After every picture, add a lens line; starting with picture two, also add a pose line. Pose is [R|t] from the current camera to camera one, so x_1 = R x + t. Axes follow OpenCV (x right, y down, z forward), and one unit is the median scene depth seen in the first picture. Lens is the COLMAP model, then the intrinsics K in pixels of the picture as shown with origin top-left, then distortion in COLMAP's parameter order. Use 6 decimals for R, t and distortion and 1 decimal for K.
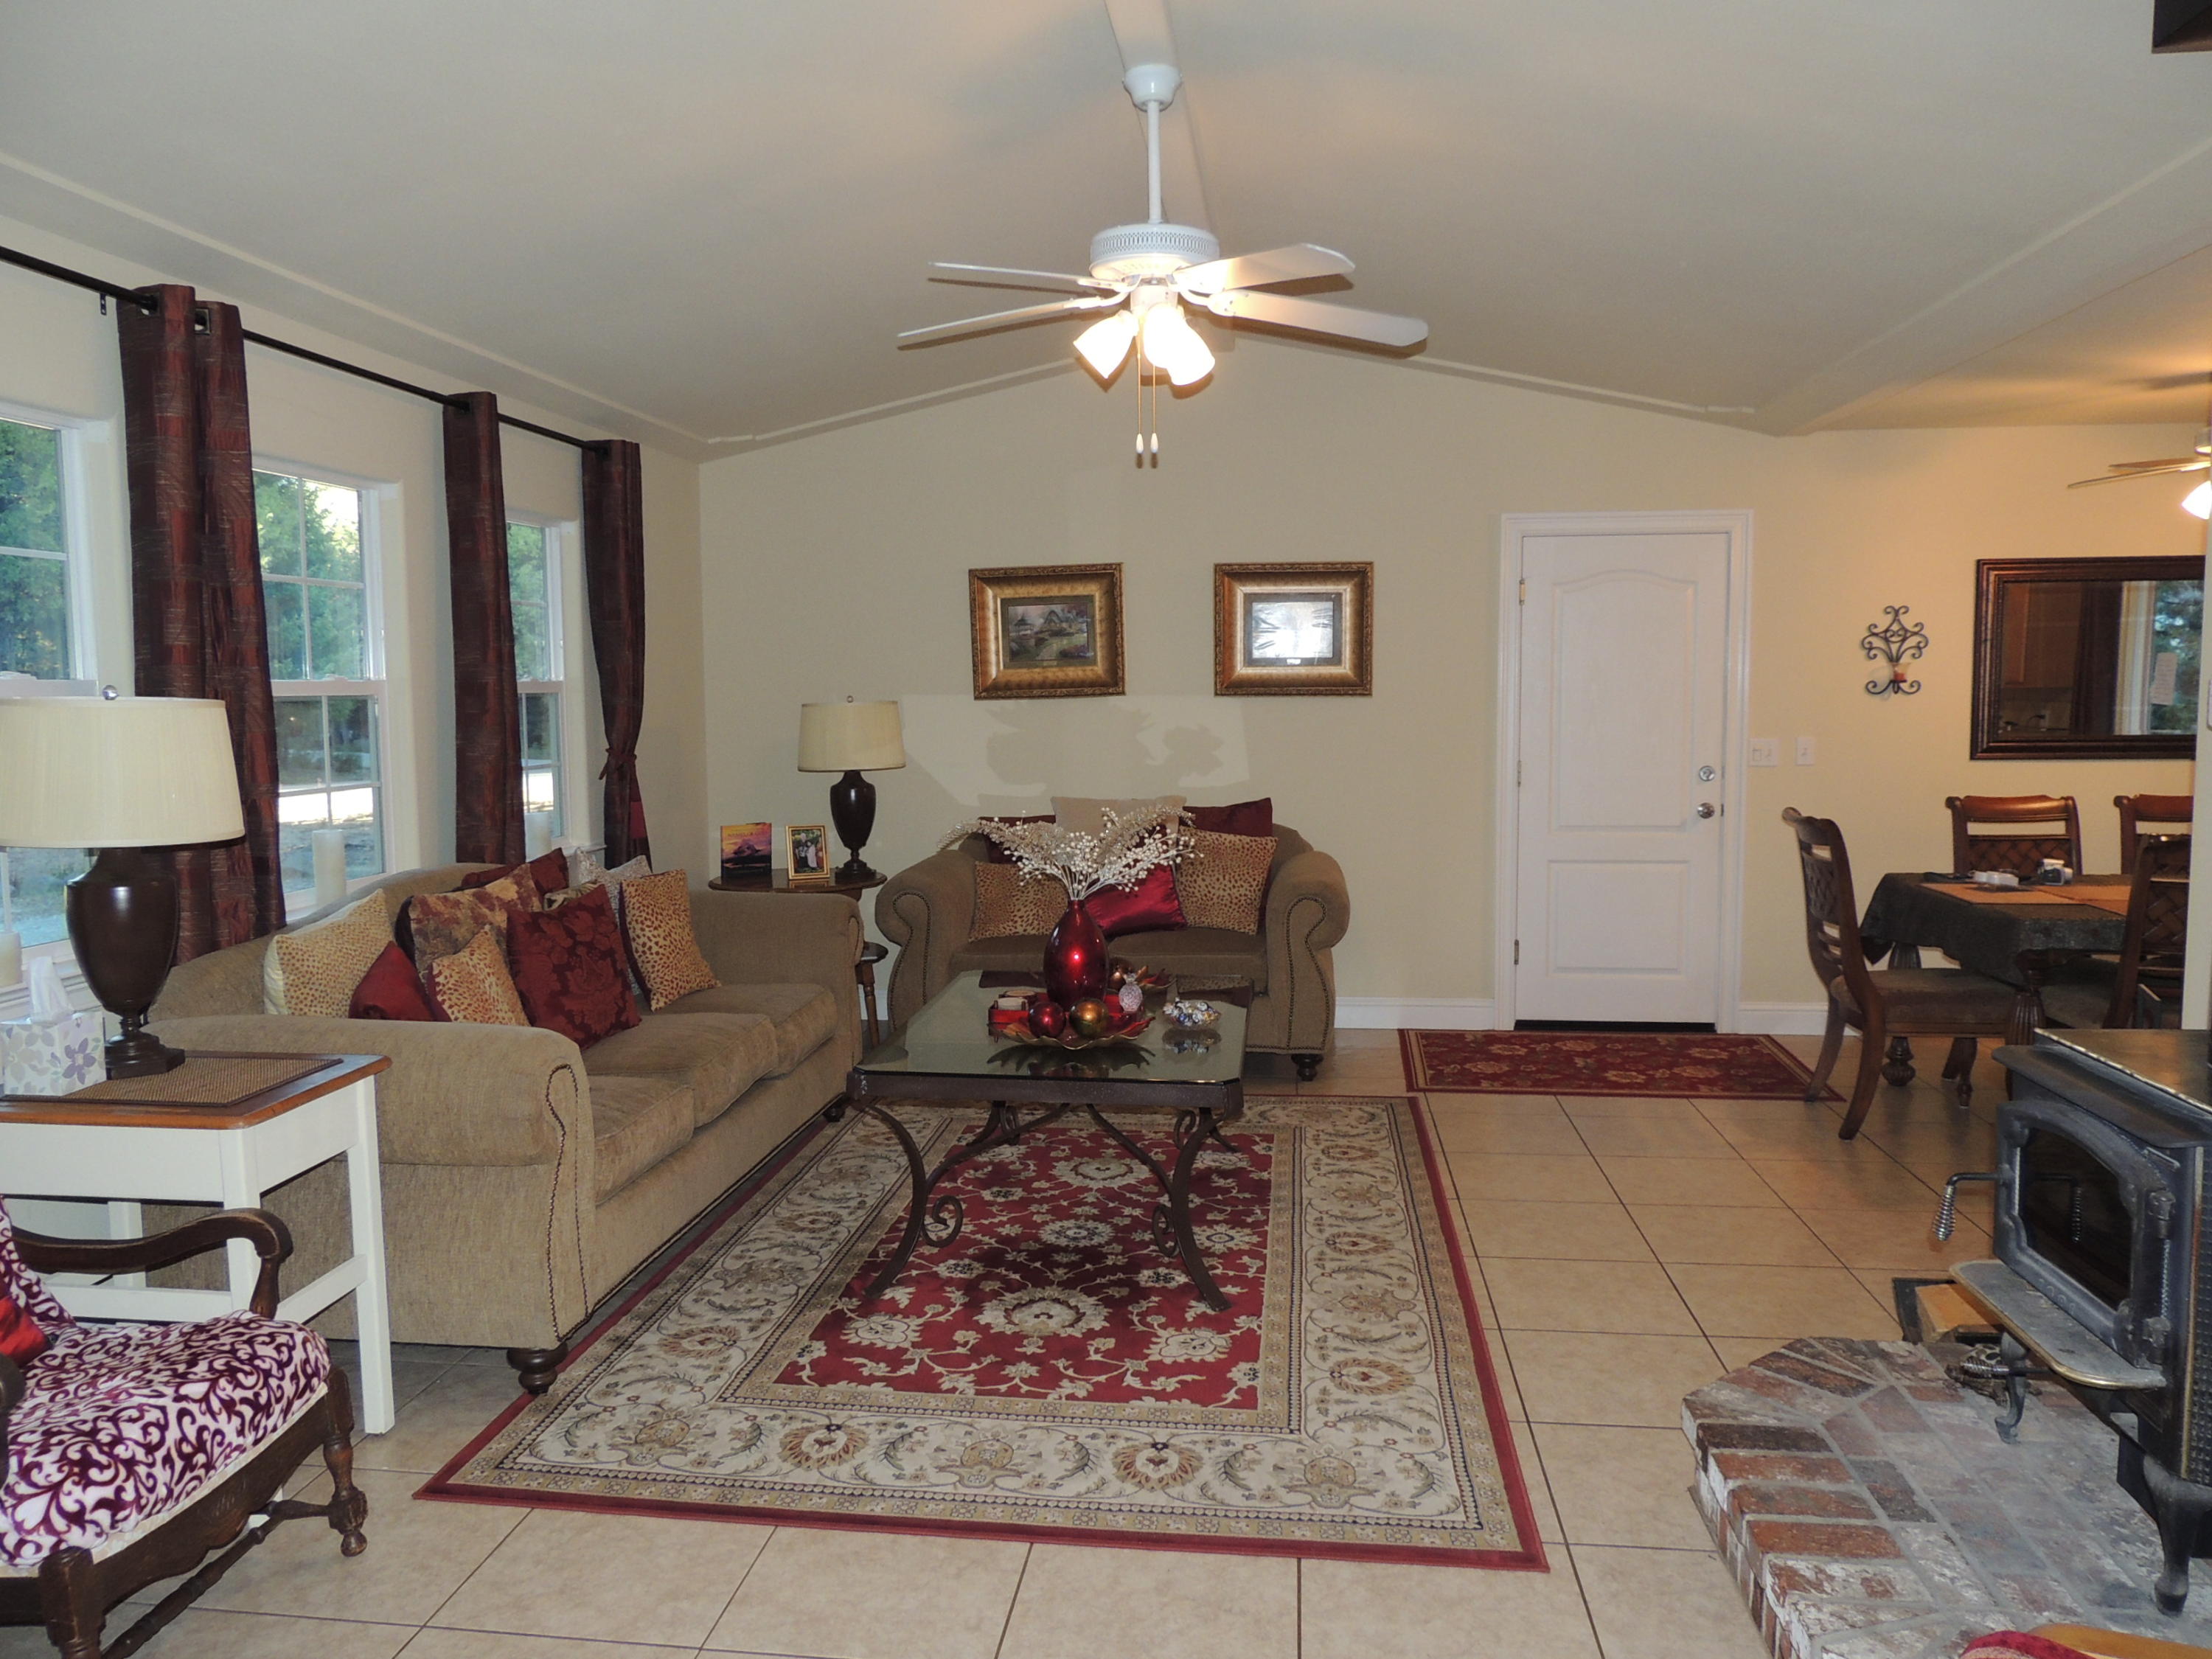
lens RADIAL K [[1587.0, 0, 1104.6], [0, 1587.0, 828.9], [0, 0, 1]] dist [-0.021001, -0.000426]
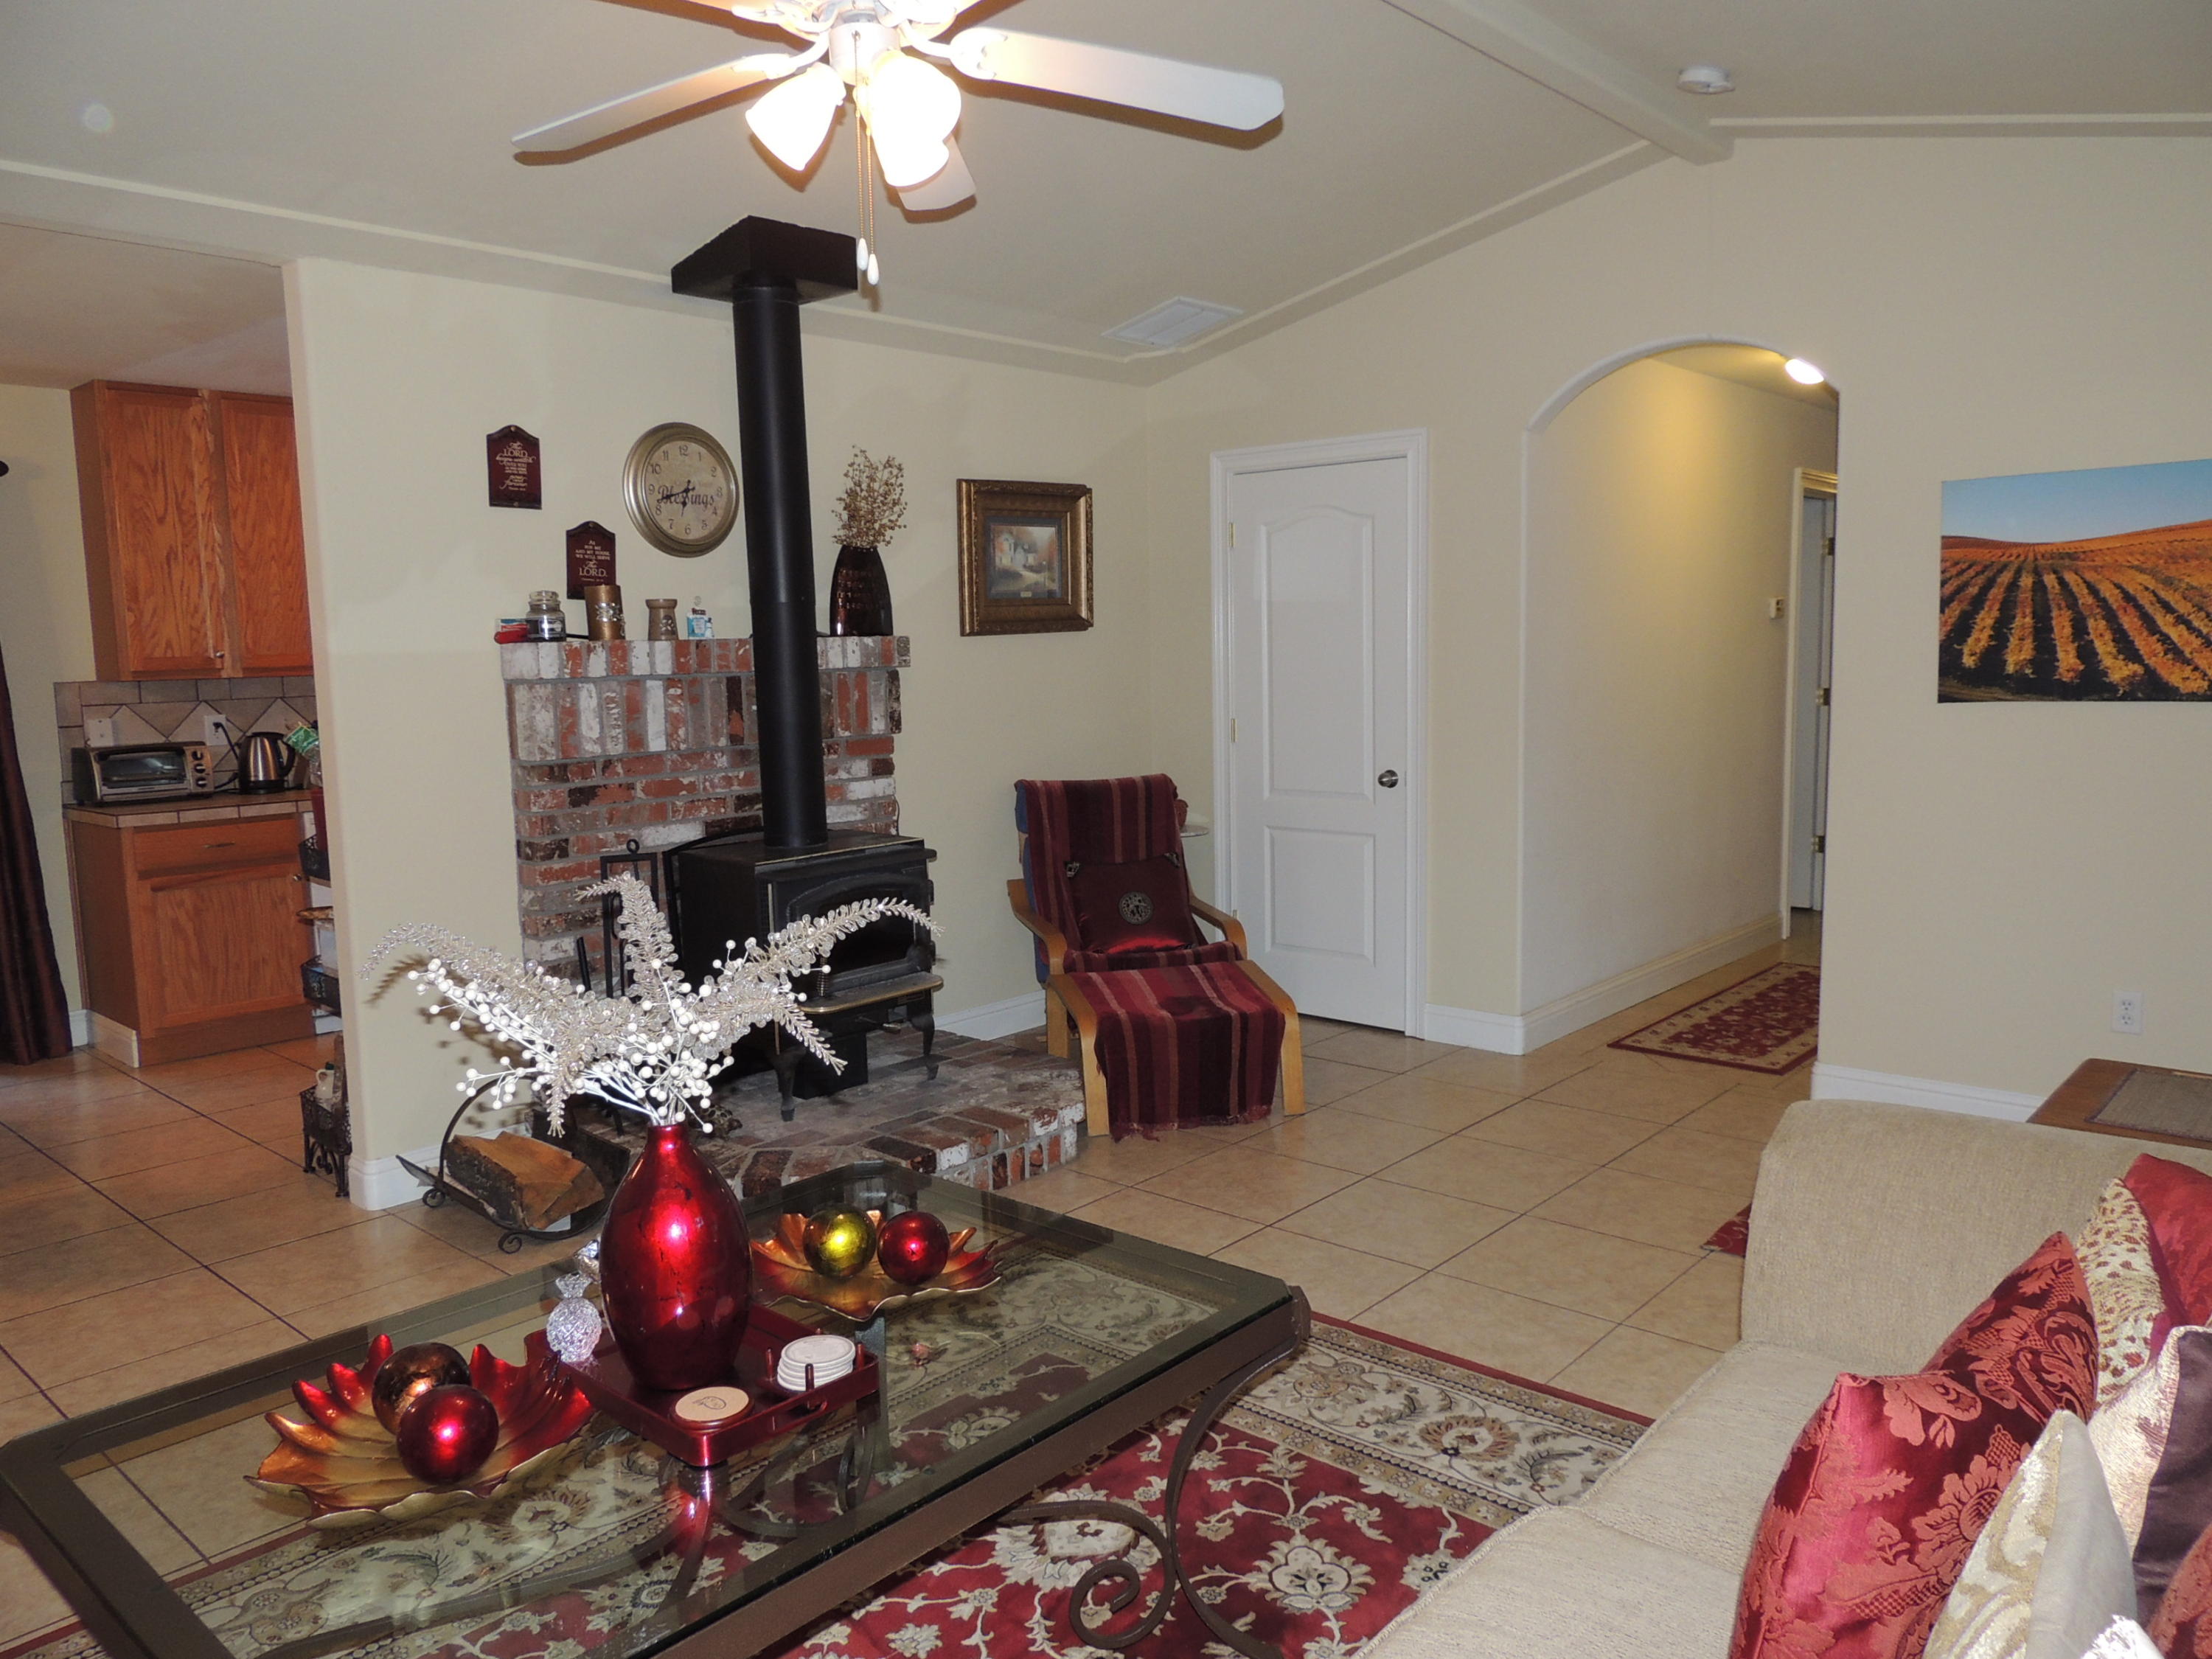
lens RADIAL K [[1587.0, 0, 1104.6], [0, 1587.0, 828.9], [0, 0, 1]] dist [-0.021001, -0.000426]
pose [[-0.822577, -0.045377, 0.566840, -0.466243], [0.072827, 0.980196, 0.184152, -0.135056], [-0.563970, 0.192761, -0.802982, 1.637983]]
